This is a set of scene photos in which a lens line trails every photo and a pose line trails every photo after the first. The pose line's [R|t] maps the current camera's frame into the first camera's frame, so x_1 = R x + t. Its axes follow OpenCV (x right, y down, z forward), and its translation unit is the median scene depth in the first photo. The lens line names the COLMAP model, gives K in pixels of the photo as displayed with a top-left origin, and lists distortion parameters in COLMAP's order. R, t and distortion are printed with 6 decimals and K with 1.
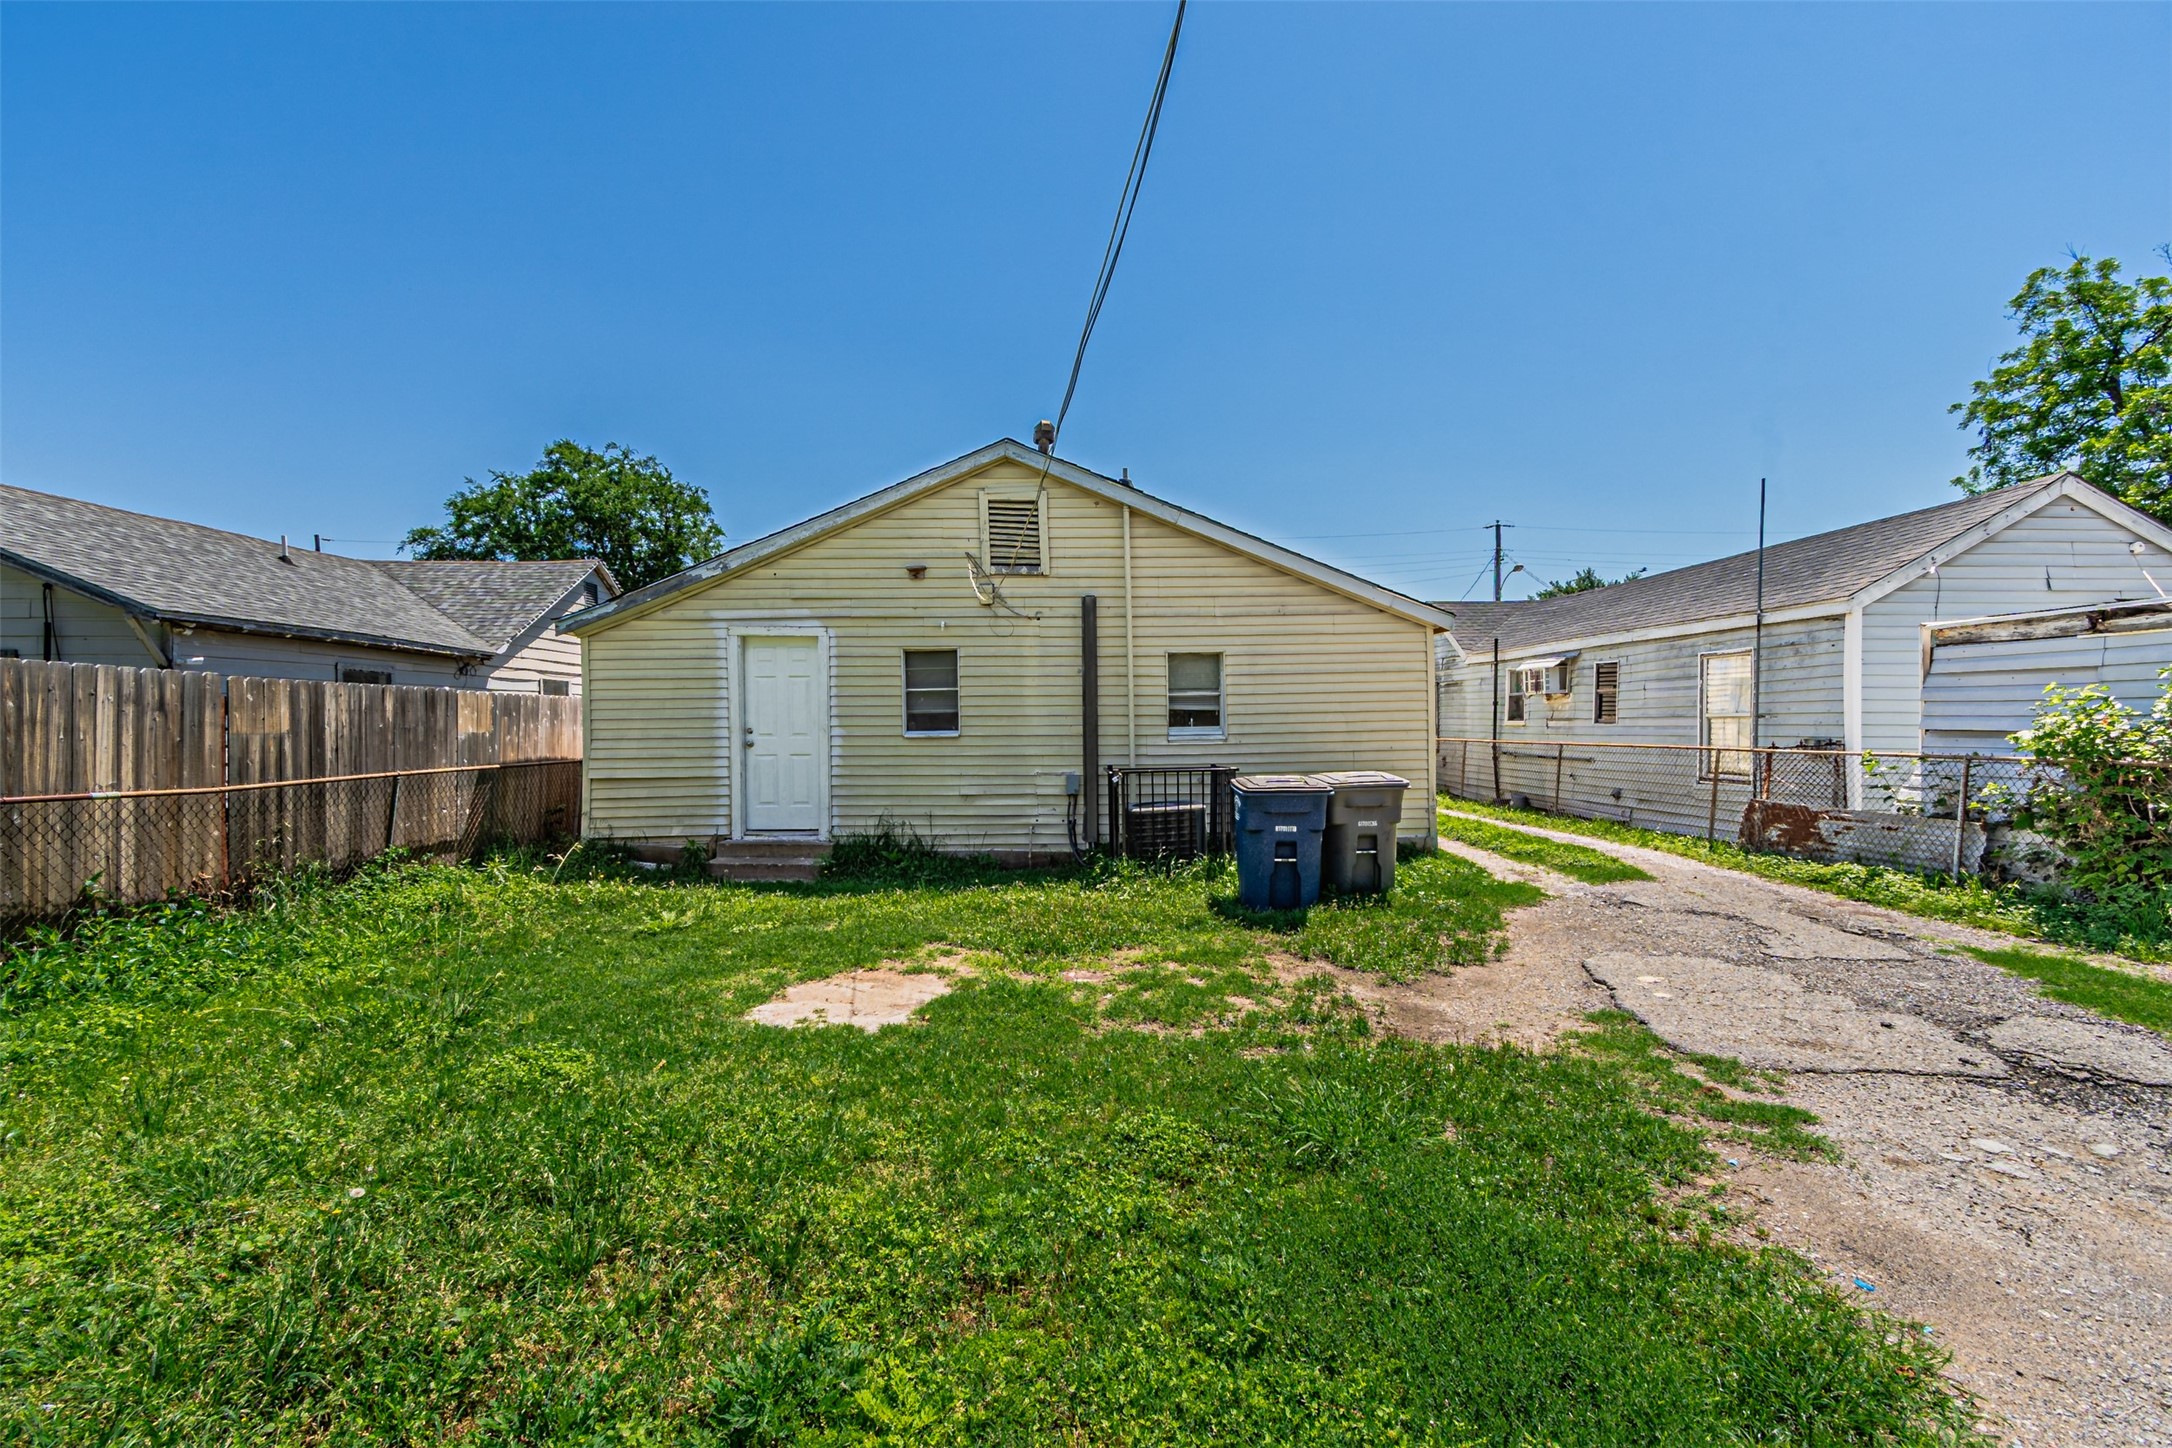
lens RADIAL K [[950.4, 0, 1065.5], [0, 950.4, 741.7], [0, 0, 1]] dist [0.005307, -0.001590]
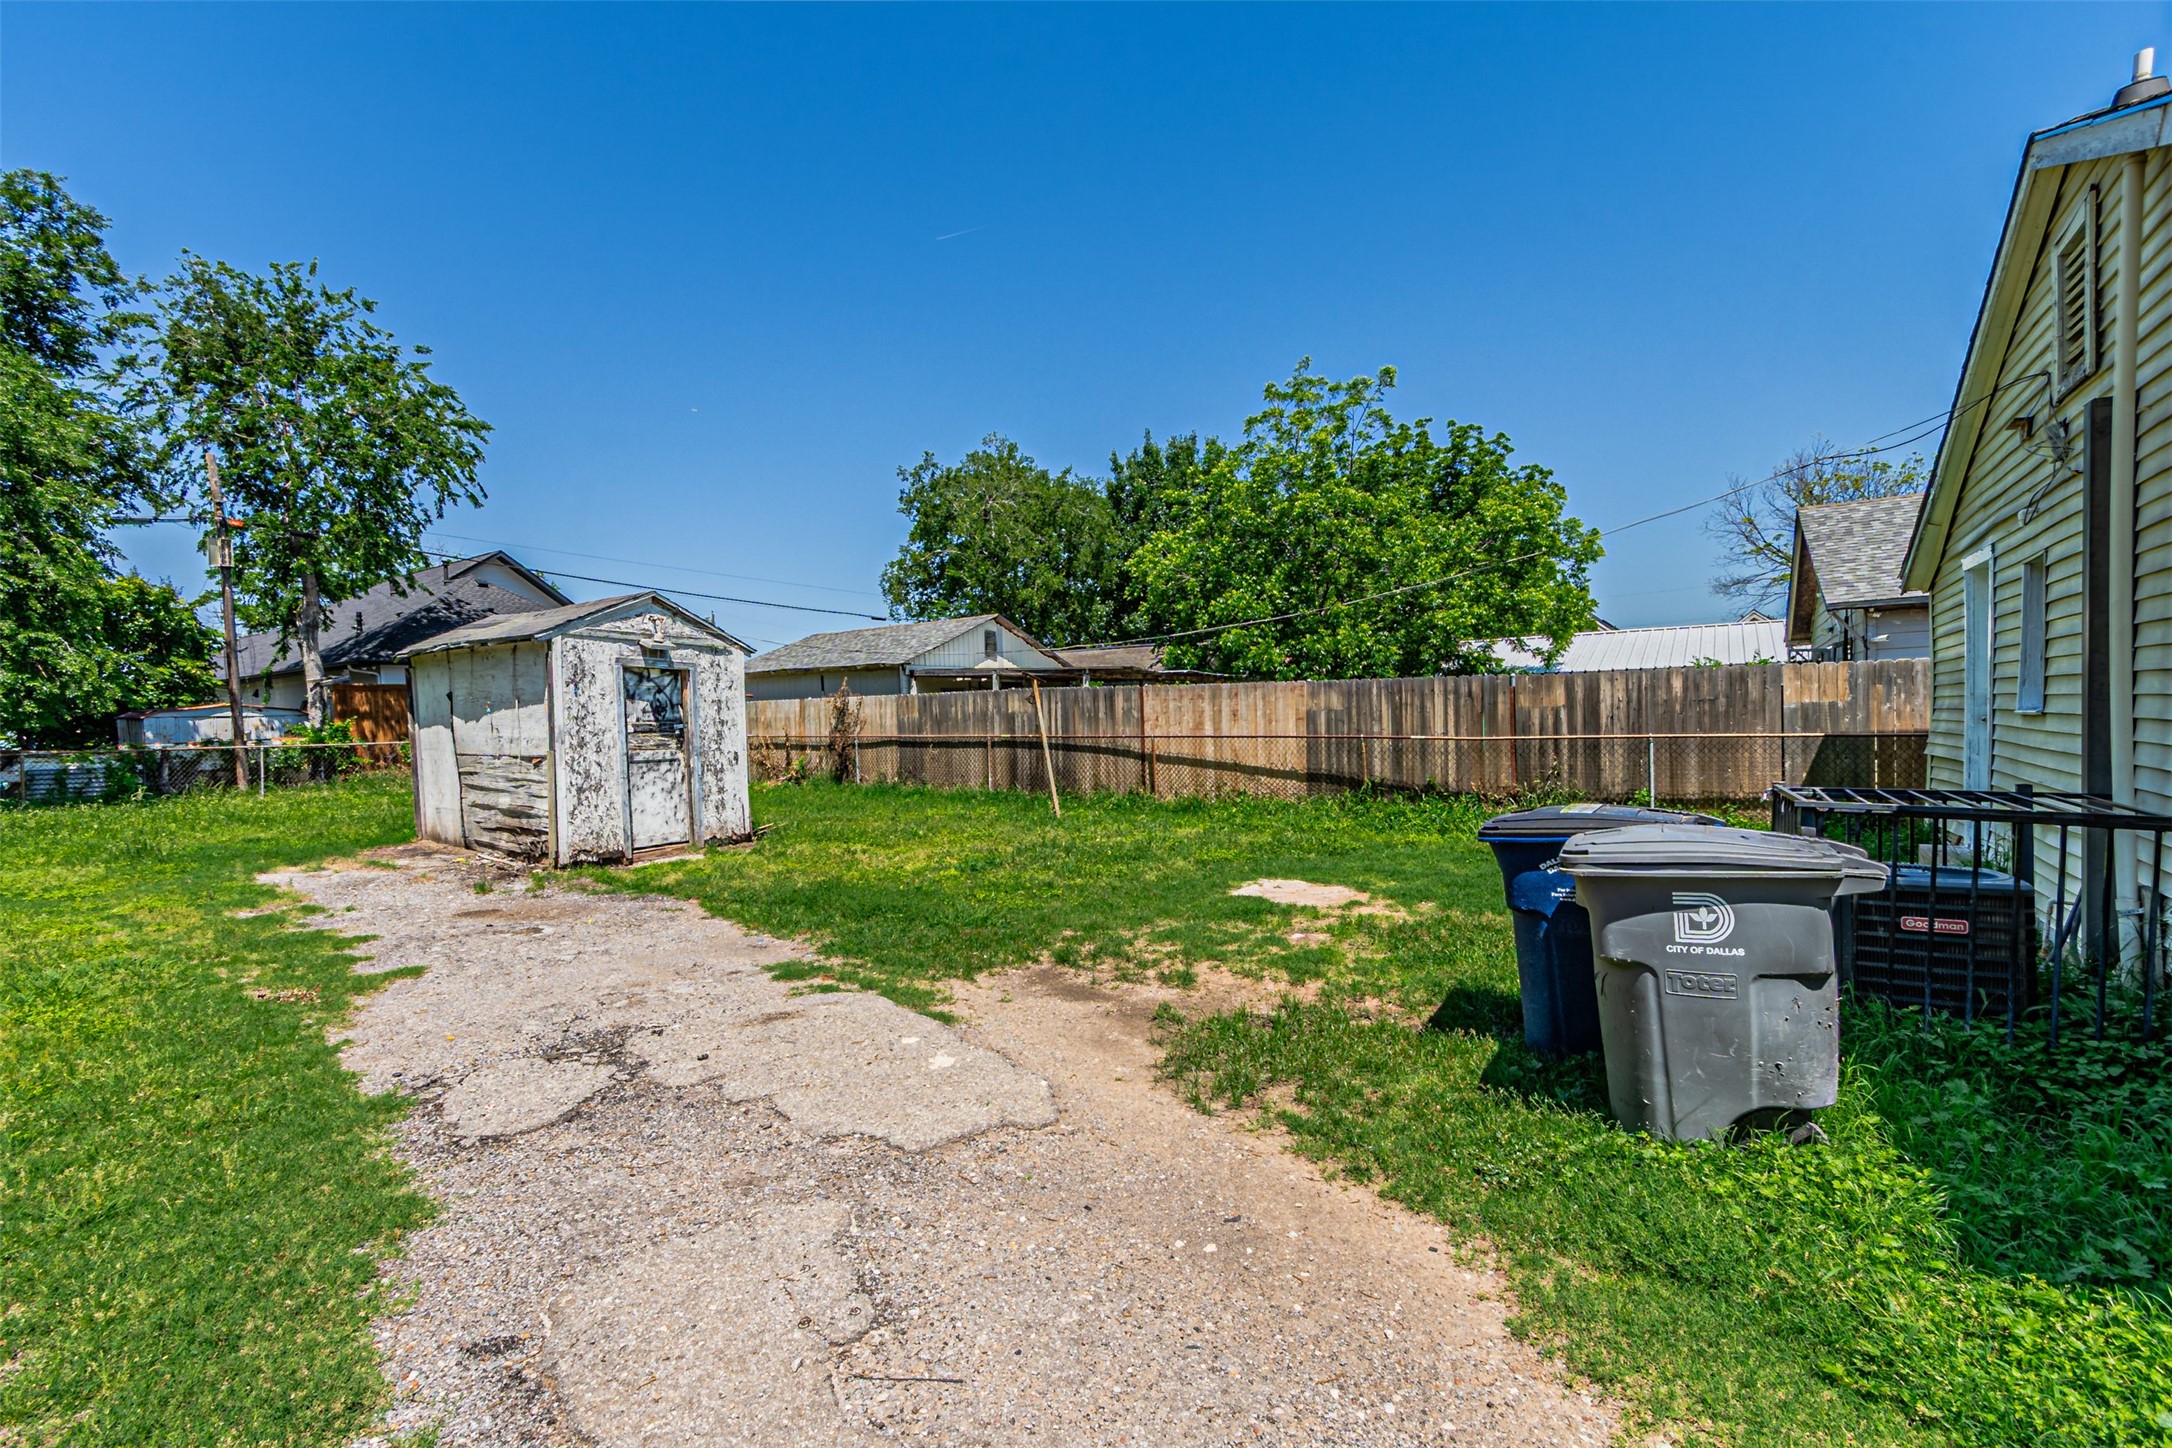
lens RADIAL K [[950.4, 0, 1081.1], [0, 950.4, 719.0], [0, 0, 1]] dist [0.005307, -0.001590]
pose [[-0.579939, 0.023007, -0.814335, 0.663588], [0.014262, 0.999735, 0.018089, -0.019651], [0.814535, -0.001123, -0.580113, 0.877743]]
